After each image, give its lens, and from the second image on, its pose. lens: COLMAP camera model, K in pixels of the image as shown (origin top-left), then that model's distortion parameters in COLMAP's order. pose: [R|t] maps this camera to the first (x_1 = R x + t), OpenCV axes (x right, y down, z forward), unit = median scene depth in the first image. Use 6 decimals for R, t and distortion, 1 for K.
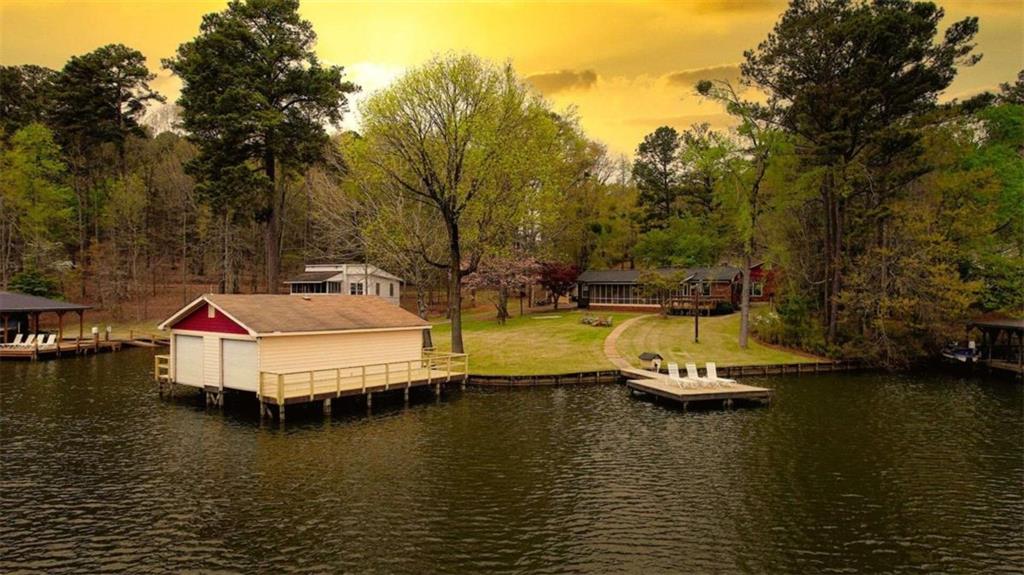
lens RADIAL K [[655.8, 0, 513.1], [0, 655.8, 308.6], [0, 0, 1]] dist [-0.079531, 0.081853]
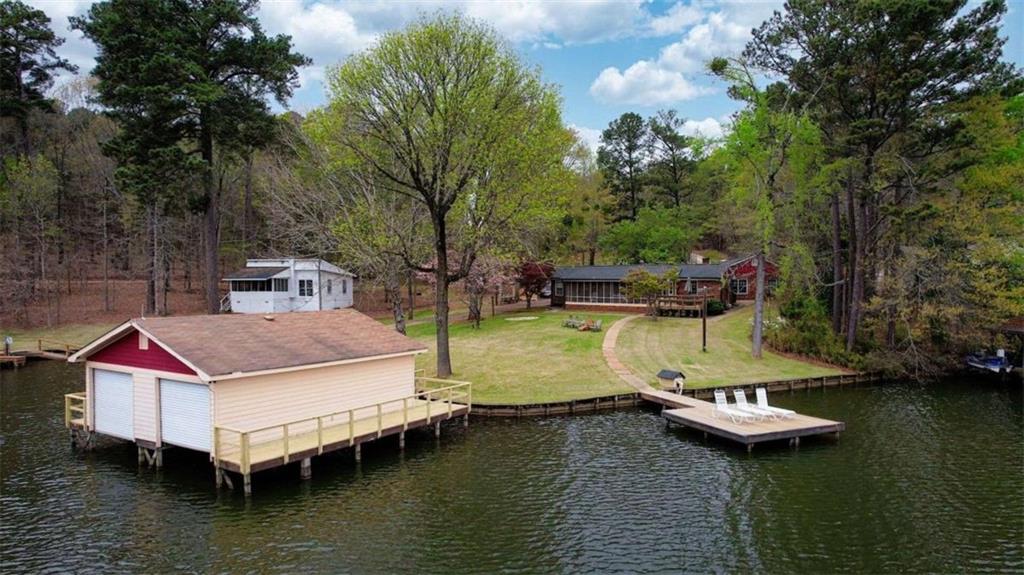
lens RADIAL K [[655.8, 0, 513.1], [0, 655.8, 308.6], [0, 0, 1]] dist [-0.079531, 0.081853]
pose [[0.995720, -0.007494, 0.092117, -0.050519], [0.005646, 0.999778, 0.020314, -0.021597], [-0.092249, -0.019707, 0.995541, 0.101970]]
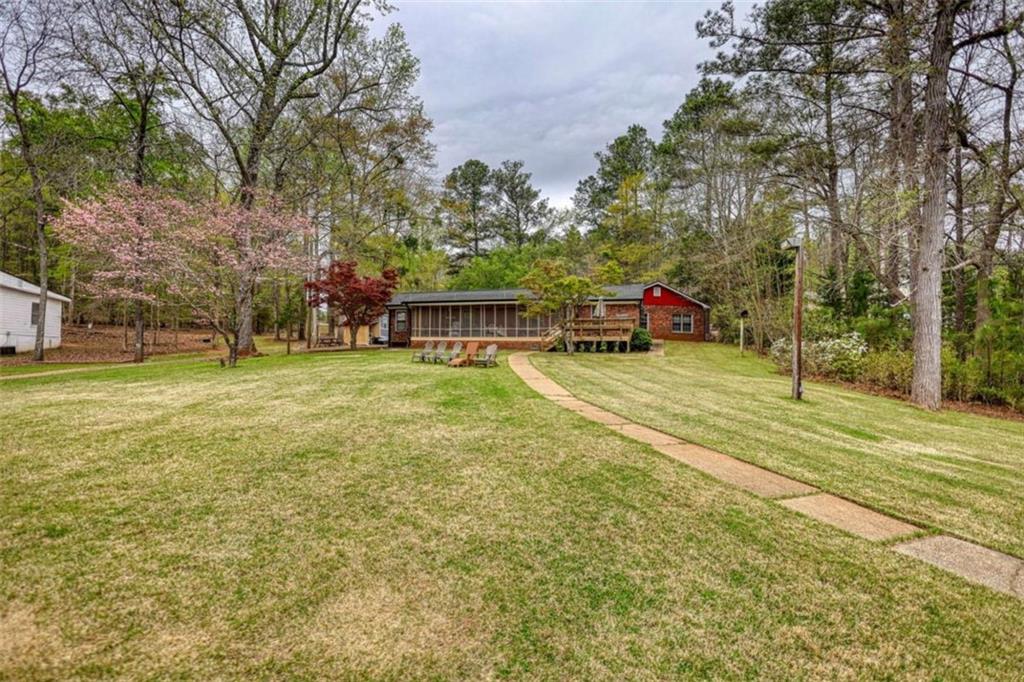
lens RADIAL K [[484.8, 0, 516.0], [0, 484.8, 342.9], [0, 0, 1]] dist [0.001744, 0.000428]
pose [[0.915083, 0.018492, 0.402841, 0.027172], [0.003890, 0.998497, -0.054673, 0.026980], [-0.403246, 0.051597, 0.913636, 0.646067]]
